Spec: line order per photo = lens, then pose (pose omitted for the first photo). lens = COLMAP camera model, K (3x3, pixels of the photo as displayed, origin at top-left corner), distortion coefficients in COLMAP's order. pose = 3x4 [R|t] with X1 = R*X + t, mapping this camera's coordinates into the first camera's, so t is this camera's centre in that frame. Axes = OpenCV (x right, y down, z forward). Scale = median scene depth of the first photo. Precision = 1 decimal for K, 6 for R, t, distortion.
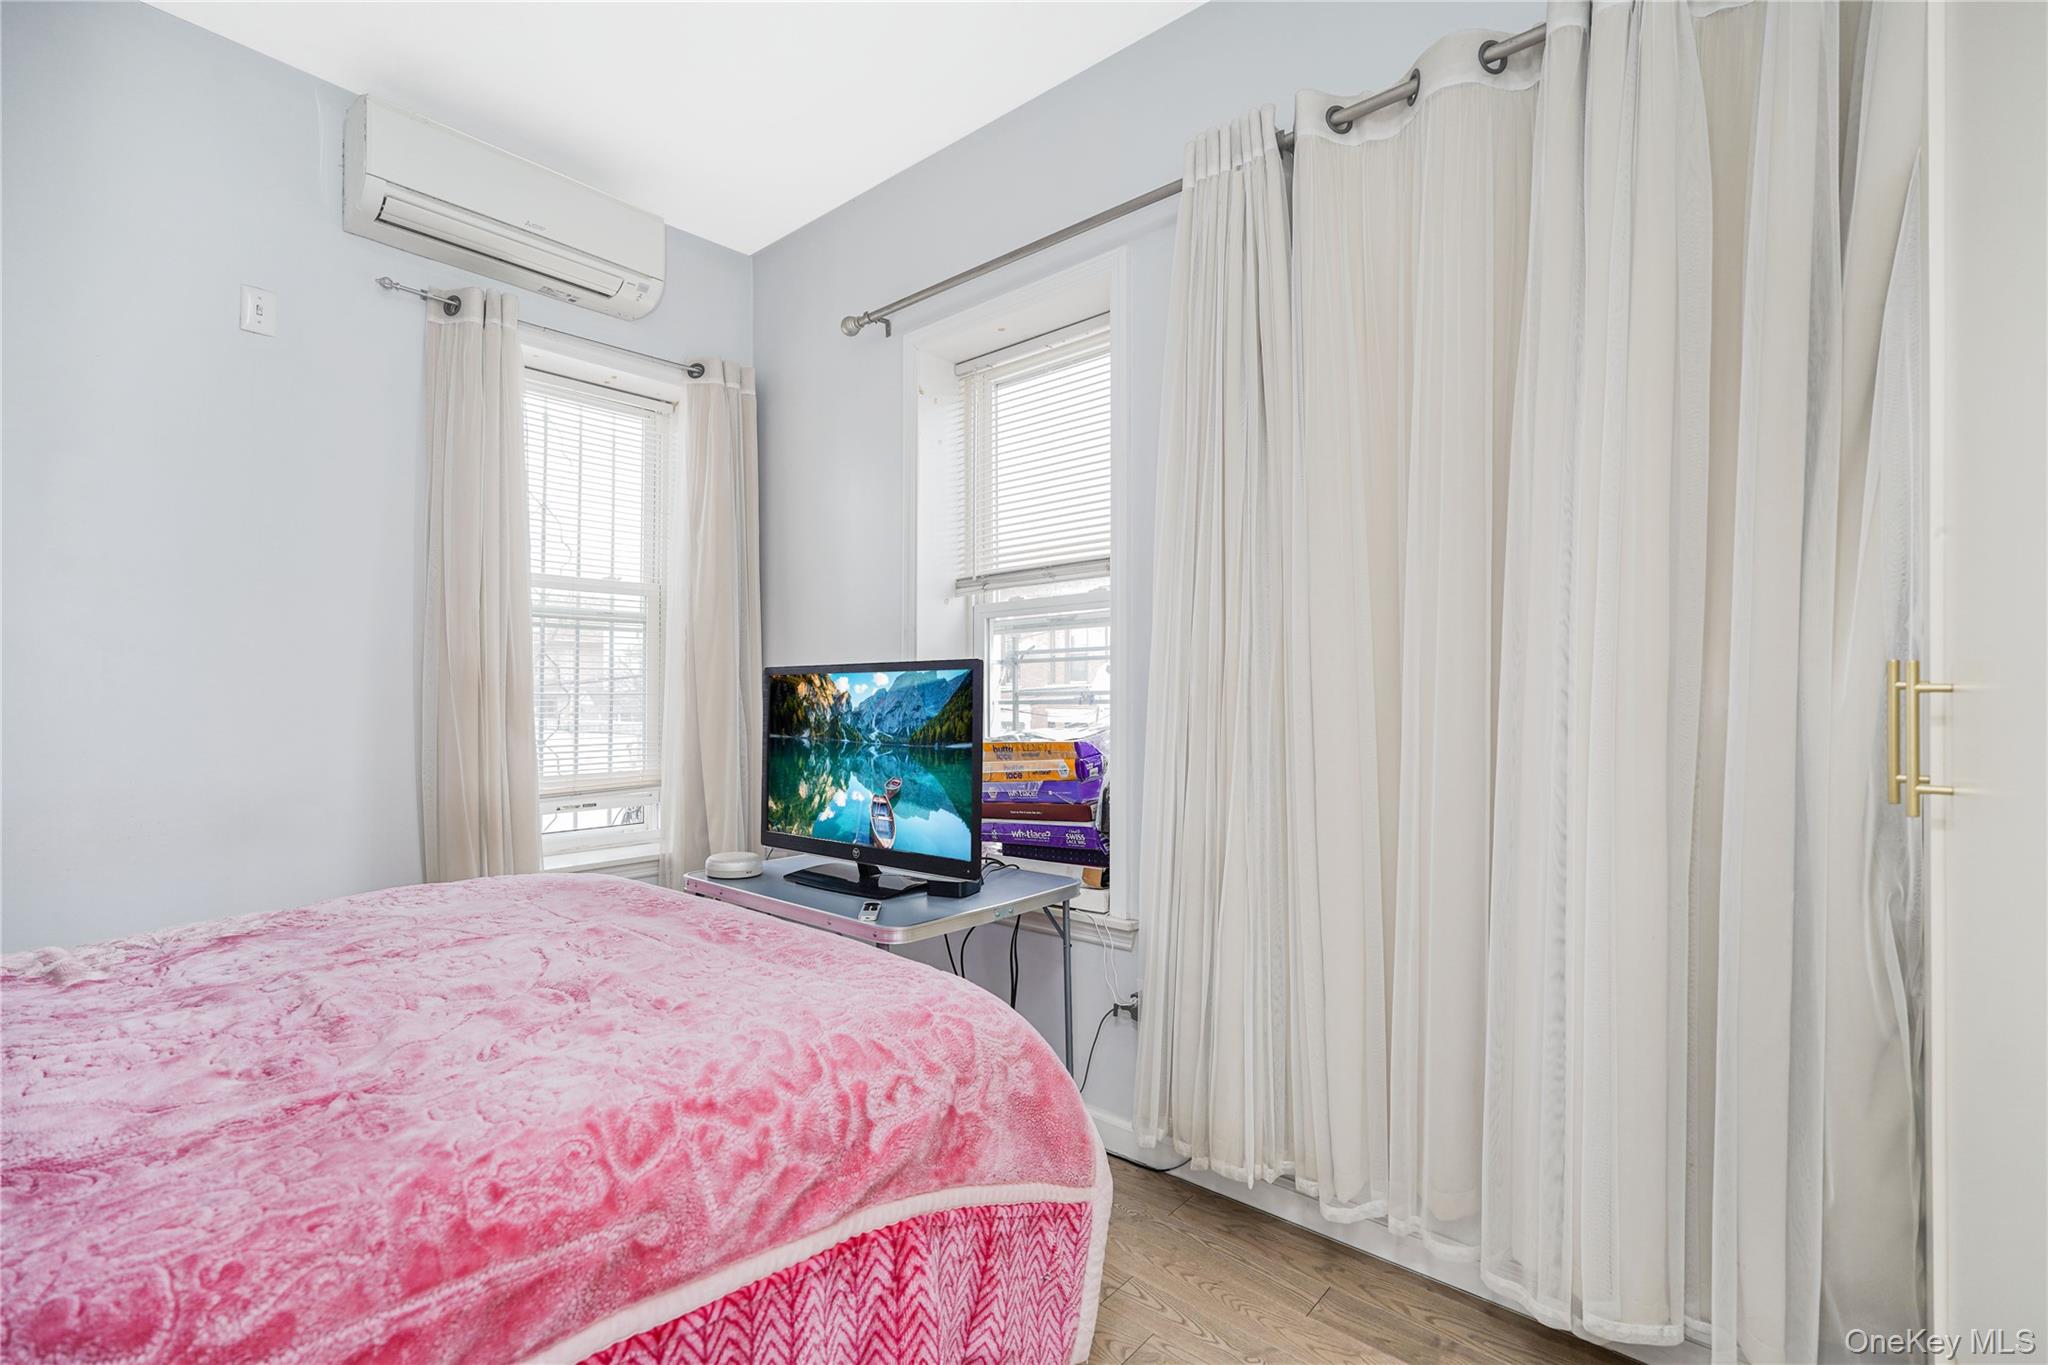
lens RADIAL K [[906.1, 0, 1028.8], [0, 906.1, 691.3], [0, 0, 1]] dist [0.001337, 0.000587]
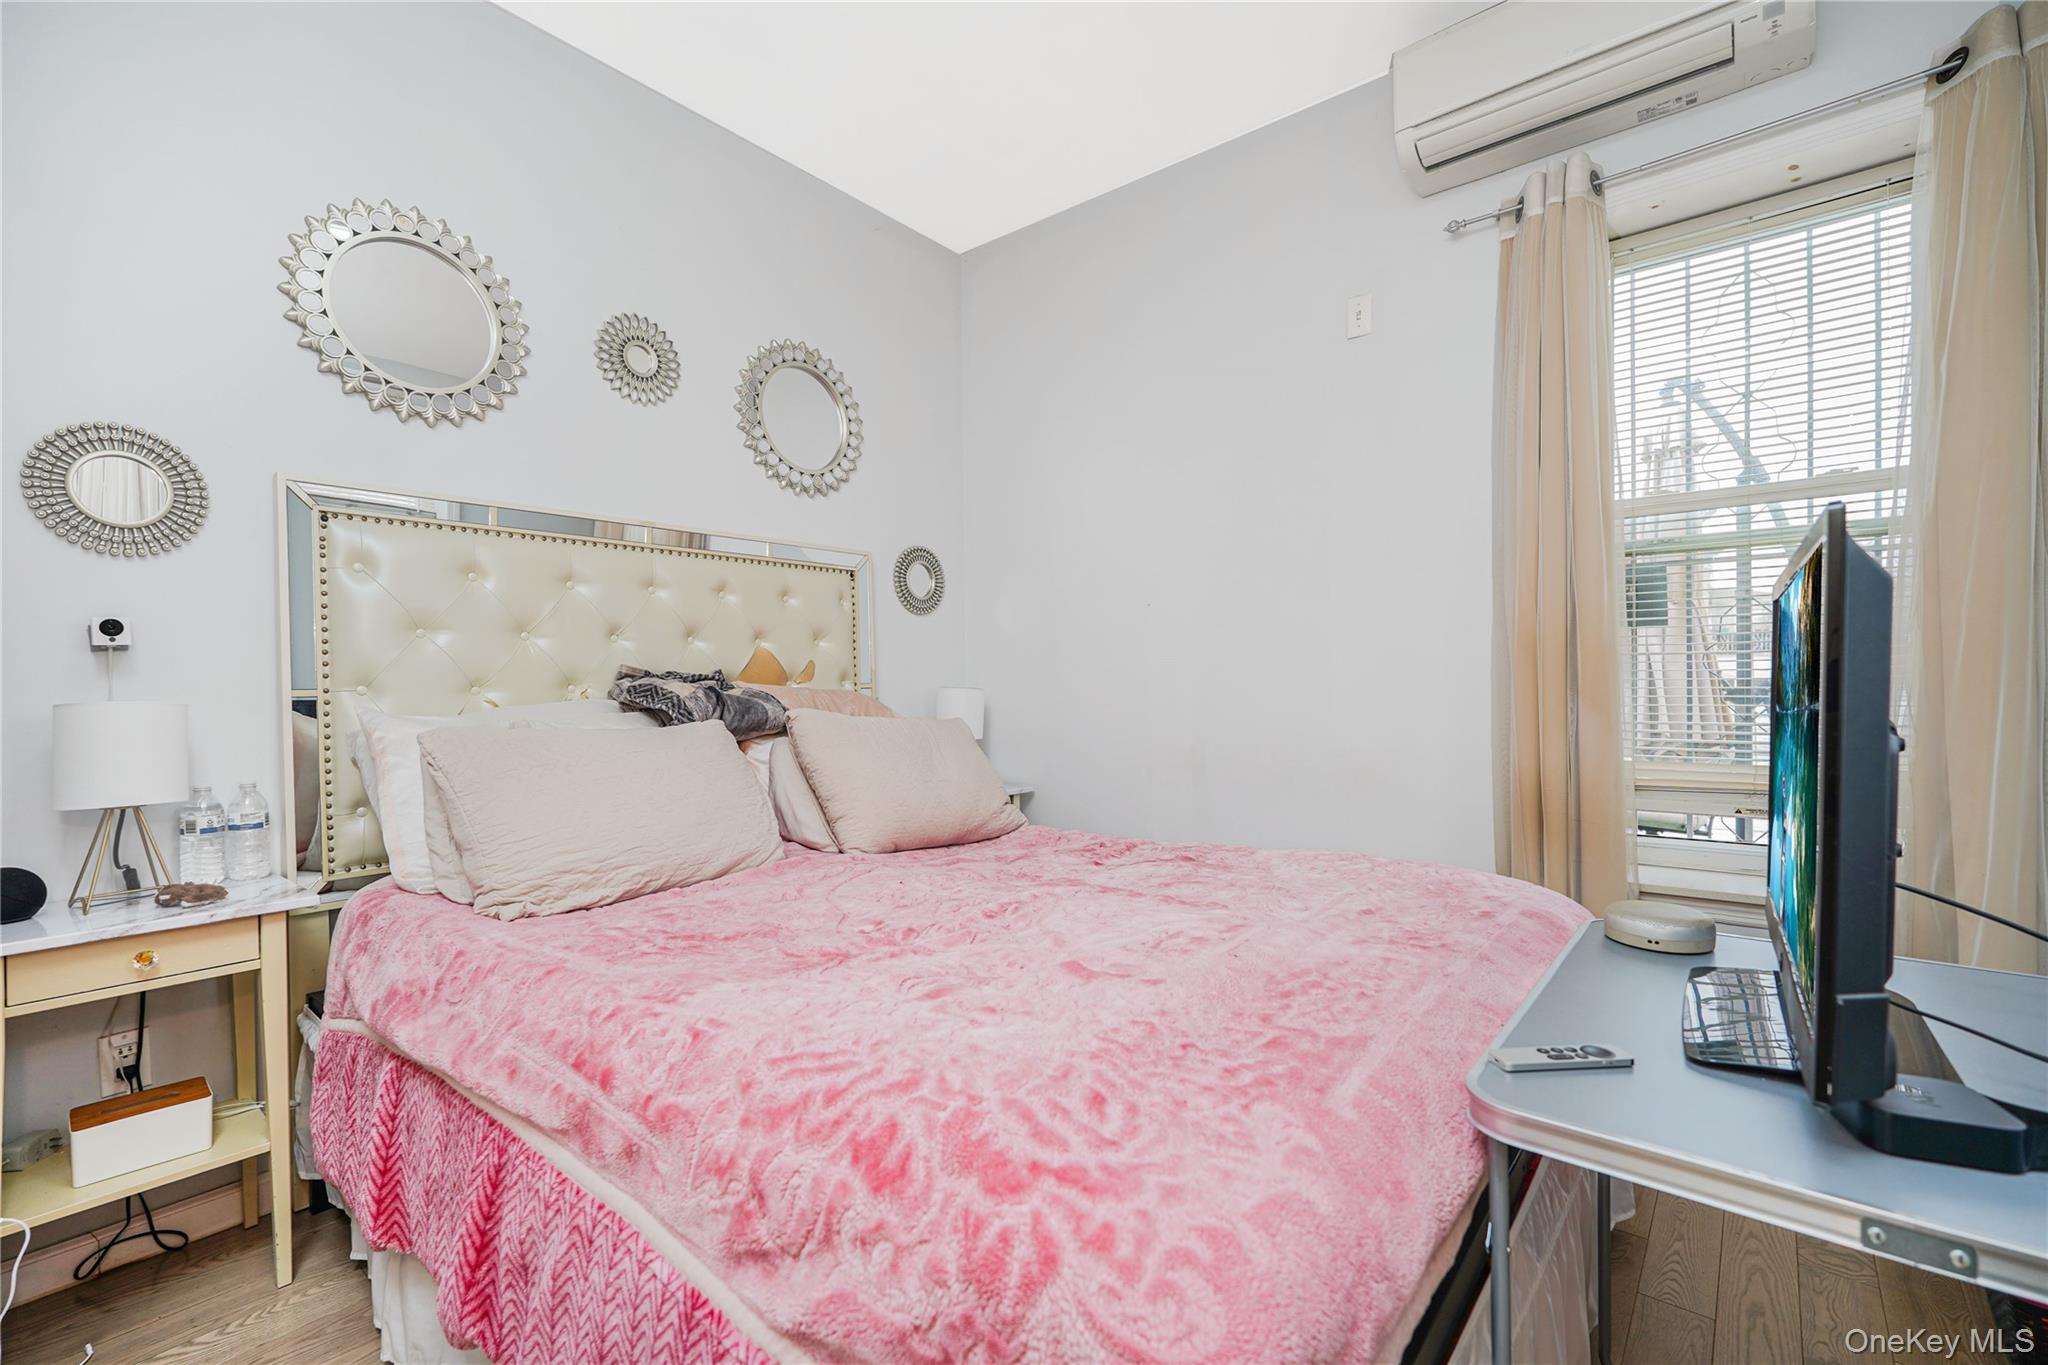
lens RADIAL K [[906.1, 0, 1026.3], [0, 906.1, 694.5], [0, 0, 1]] dist [0.001337, 0.000587]
pose [[0.024998, 0.011245, -0.999624, 0.233768], [0.007767, 0.999904, 0.011442, 0.024363], [0.999657, -0.008050, 0.024908, 0.524231]]
